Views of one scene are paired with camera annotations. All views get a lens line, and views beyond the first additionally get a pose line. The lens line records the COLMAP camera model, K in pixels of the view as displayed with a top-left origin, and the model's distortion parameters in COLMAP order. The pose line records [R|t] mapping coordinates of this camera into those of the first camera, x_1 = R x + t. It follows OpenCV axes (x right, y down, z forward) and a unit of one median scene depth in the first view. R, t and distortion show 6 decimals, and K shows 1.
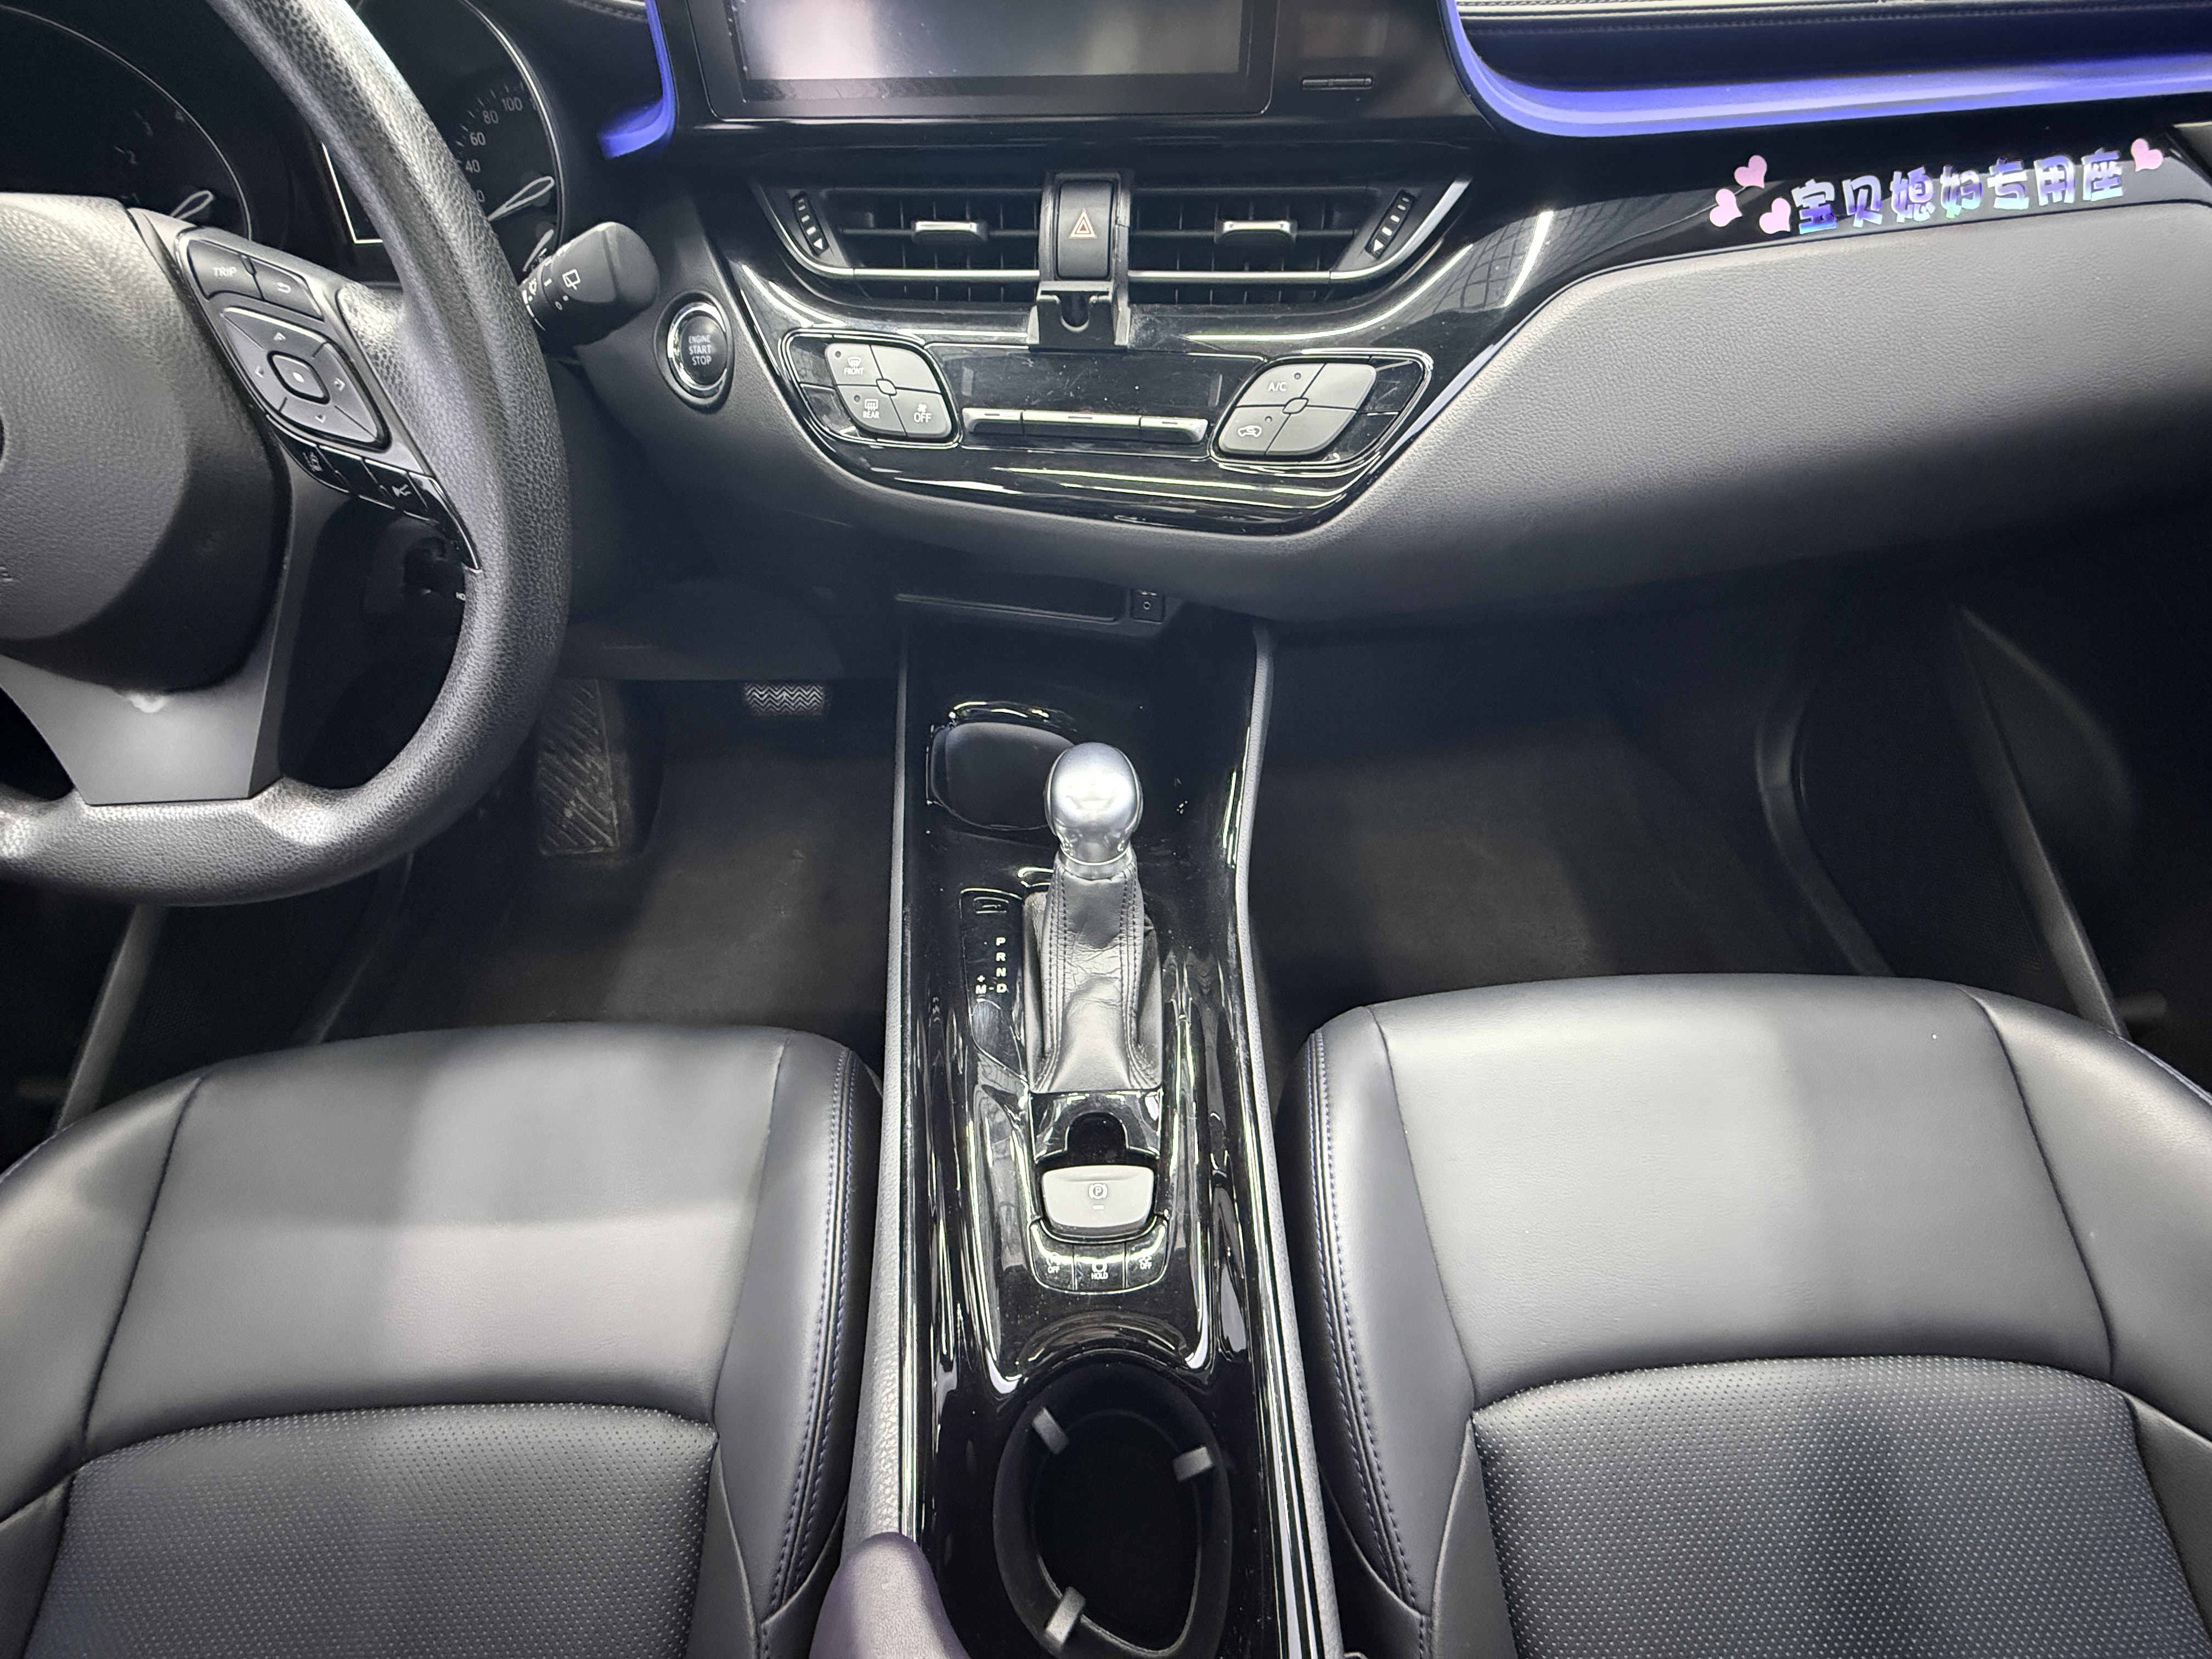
lens RADIAL K [[888.0, 0, 1106.0], [0, 888.0, 829.5], [0, 0, 1]] dist [0.016194, -0.005965]
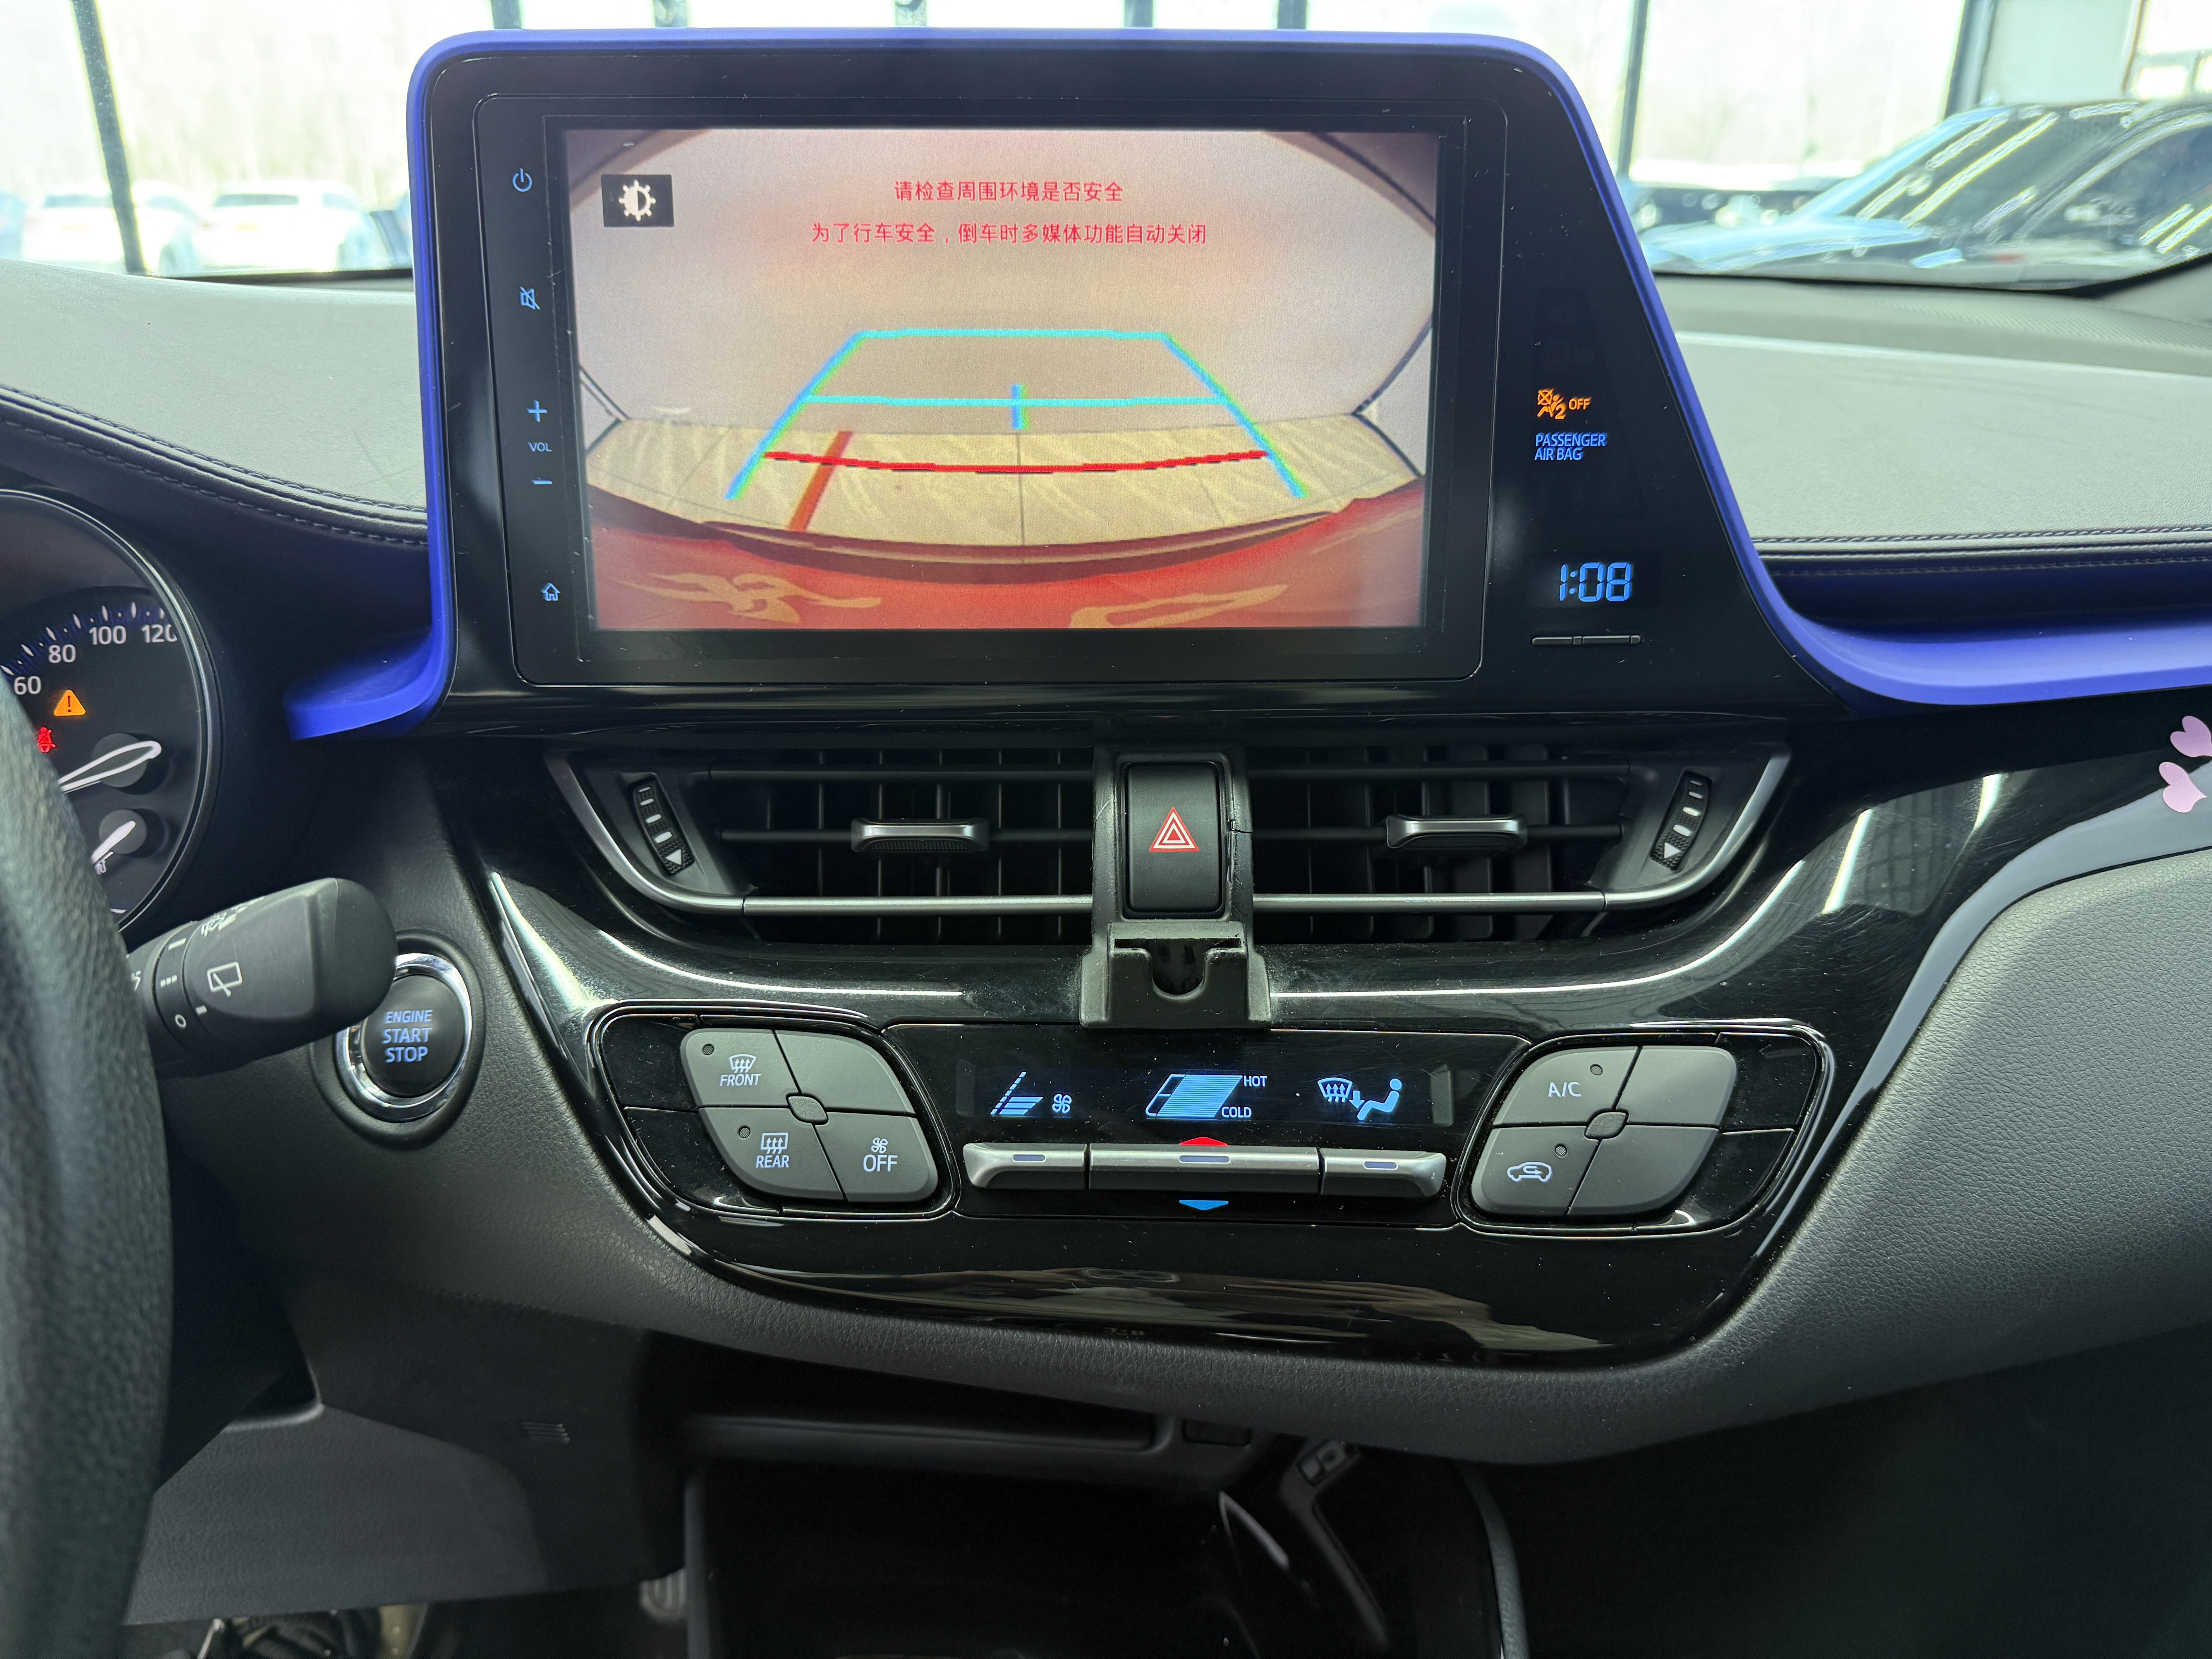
lens RADIAL K [[1593.9, 0, 1106.0], [0, 1593.9, 829.5], [0, 0, 1]] dist [0.089065, -0.175878]
pose [[0.991196, -0.022481, 0.130479, -0.193530], [0.080853, 0.883162, -0.462046, -0.200679], [-0.104847, 0.468528, 0.877205, 0.103764]]
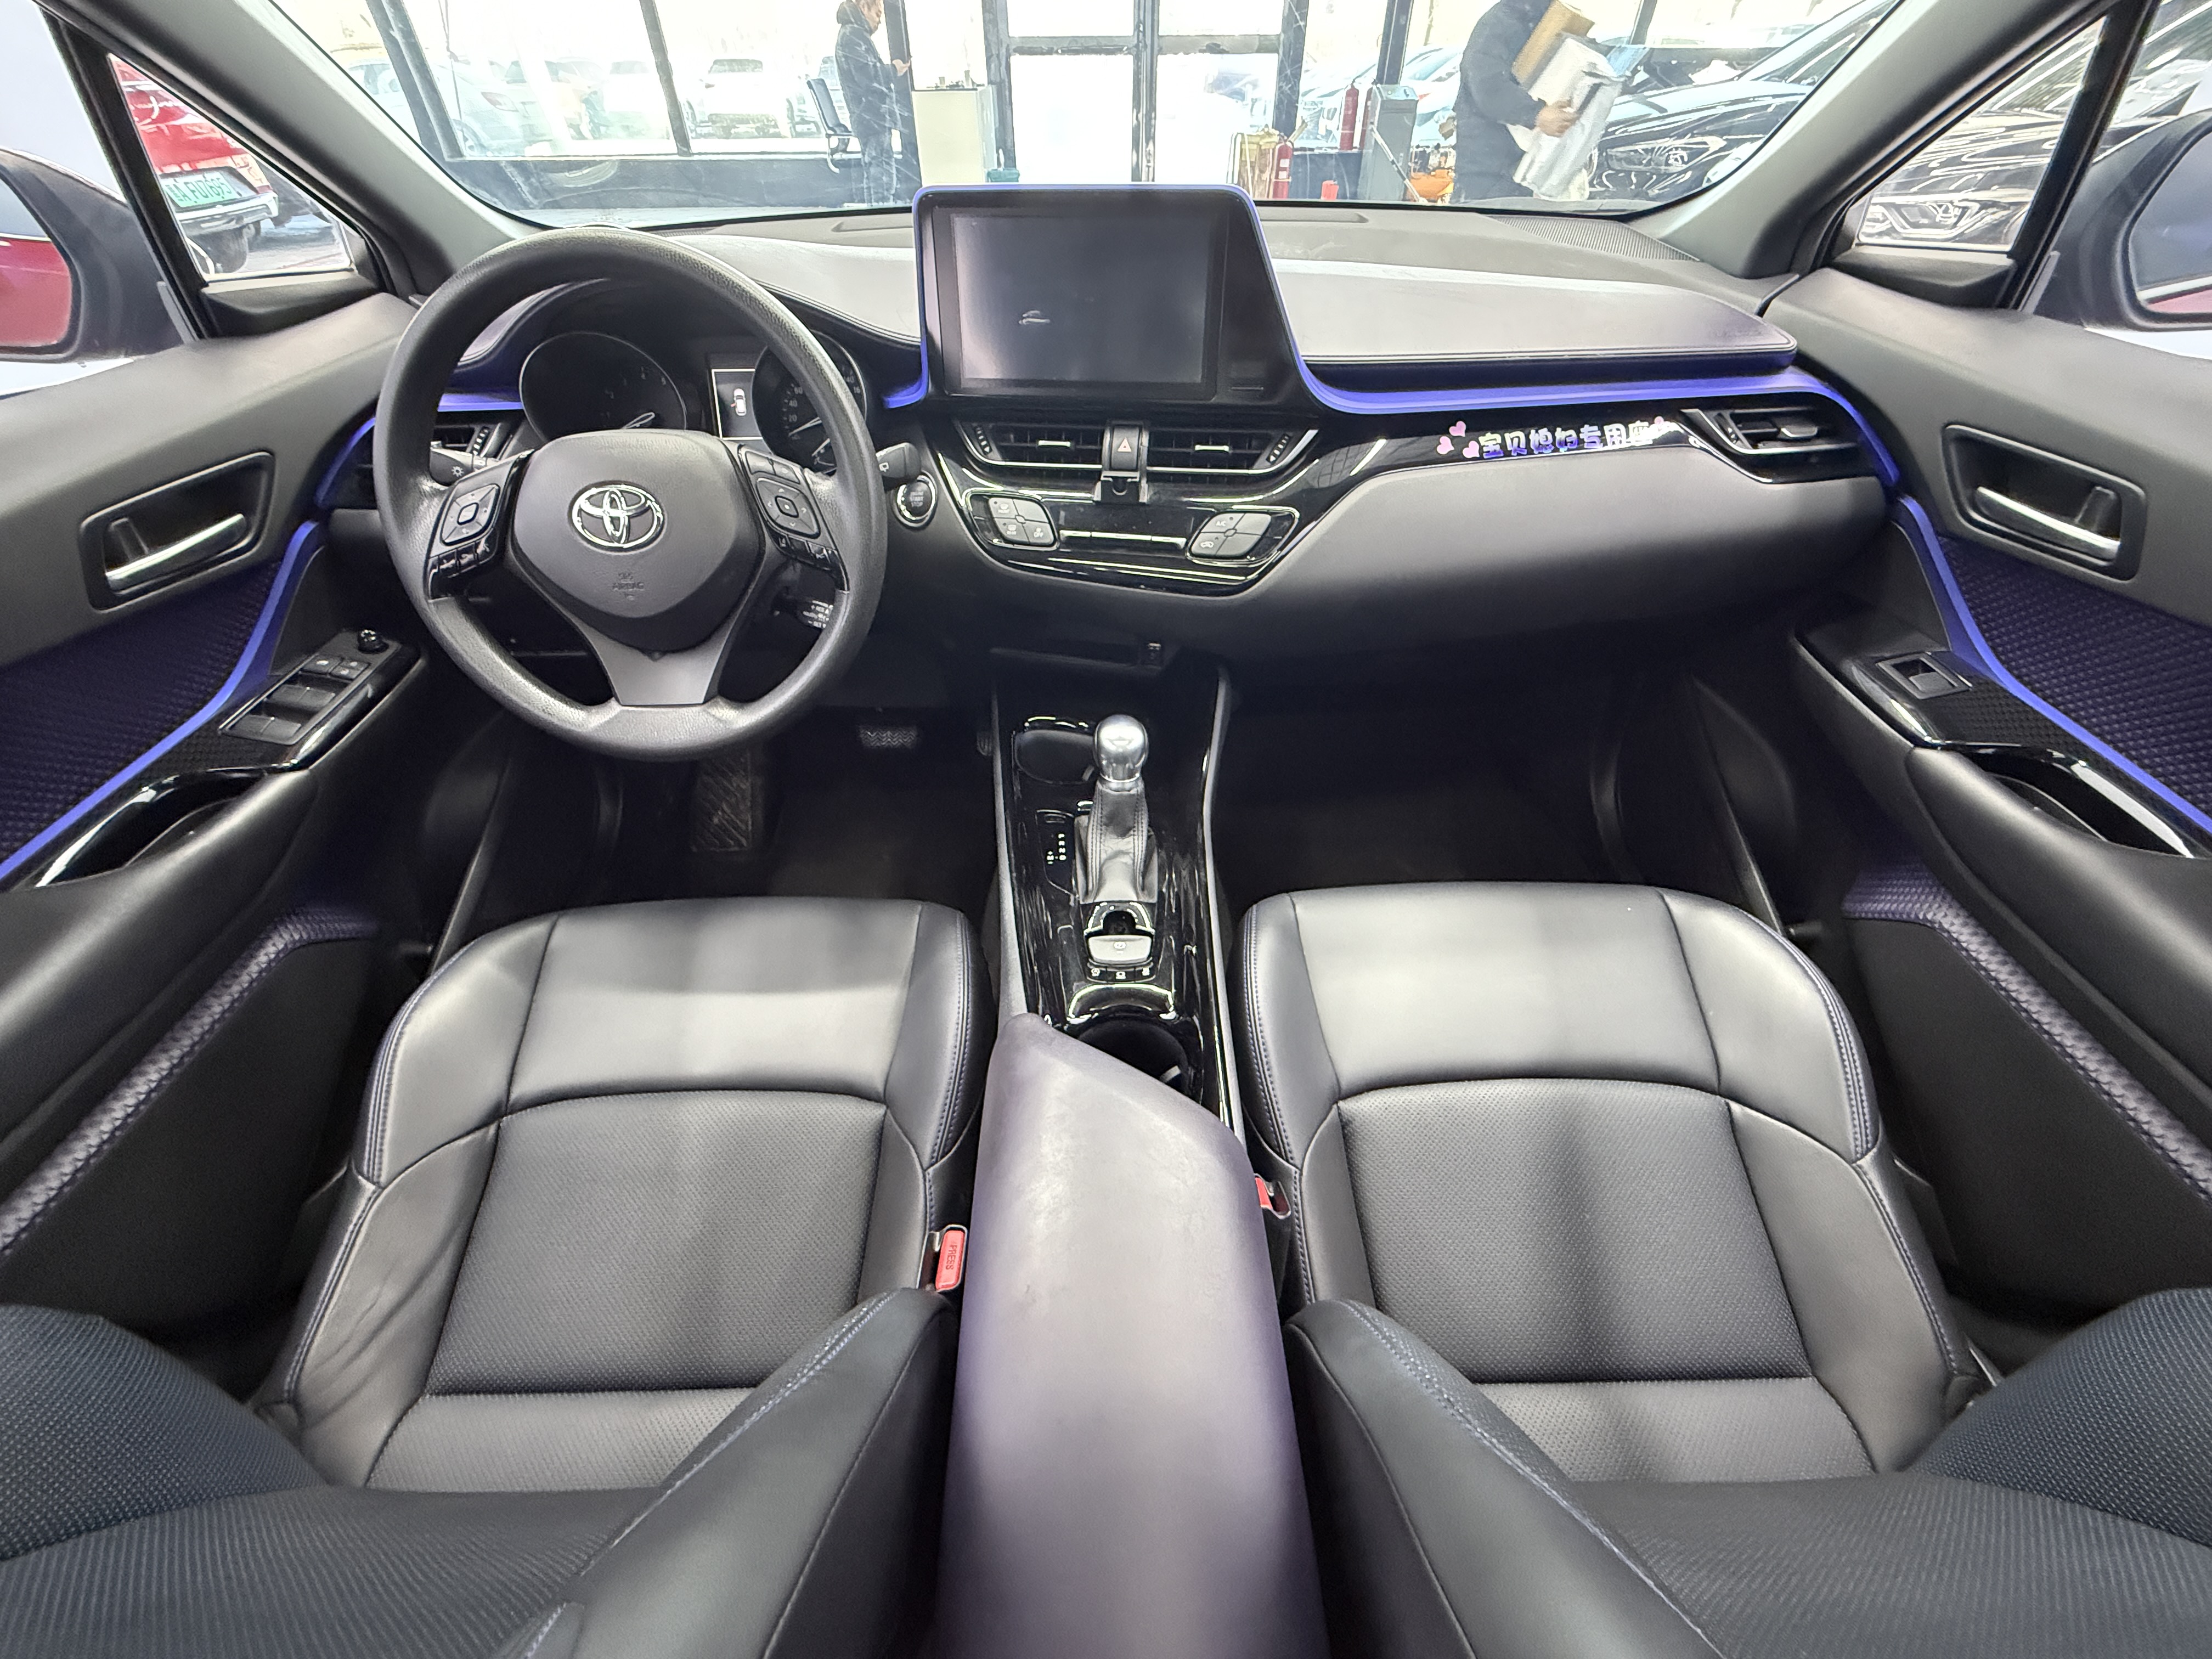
lens RADIAL K [[888.0, 0, 1106.0], [0, 888.0, 829.5], [0, 0, 1]] dist [0.016194, -0.005965]
pose [[0.999684, 0.024935, -0.003177, -0.038698], [-0.025134, 0.989646, -0.141309, 0.439822], [-0.000380, 0.141344, 0.989961, -0.819209]]
